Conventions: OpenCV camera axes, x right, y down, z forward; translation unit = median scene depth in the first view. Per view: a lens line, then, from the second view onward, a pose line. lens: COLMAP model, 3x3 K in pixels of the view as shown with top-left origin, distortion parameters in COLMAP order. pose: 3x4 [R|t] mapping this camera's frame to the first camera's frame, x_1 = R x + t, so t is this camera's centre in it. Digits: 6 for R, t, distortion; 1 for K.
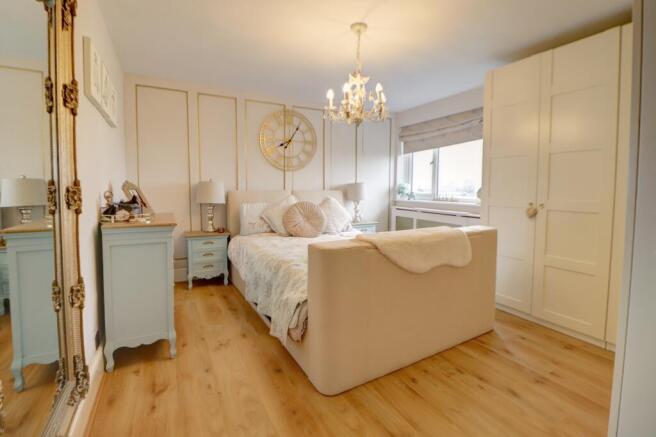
lens RADIAL K [[302.0, 0, 335.3], [0, 302.0, 202.7], [0, 0, 1]] dist [0.000413, -0.012681]
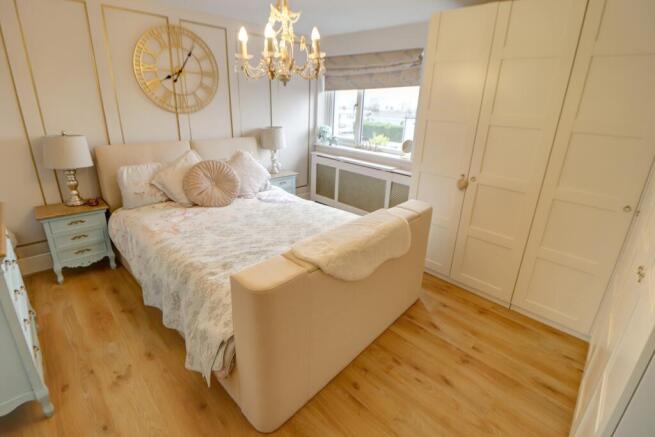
lens RADIAL K [[301.5, 0, 334.8], [0, 301.5, 202.7], [0, 0, 1]] dist [0.000413, -0.012681]
pose [[0.955678, -0.059566, 0.288324, -0.029314], [-0.020622, 0.963371, 0.267378, -0.145947], [-0.293689, -0.261473, 0.919445, 0.181823]]
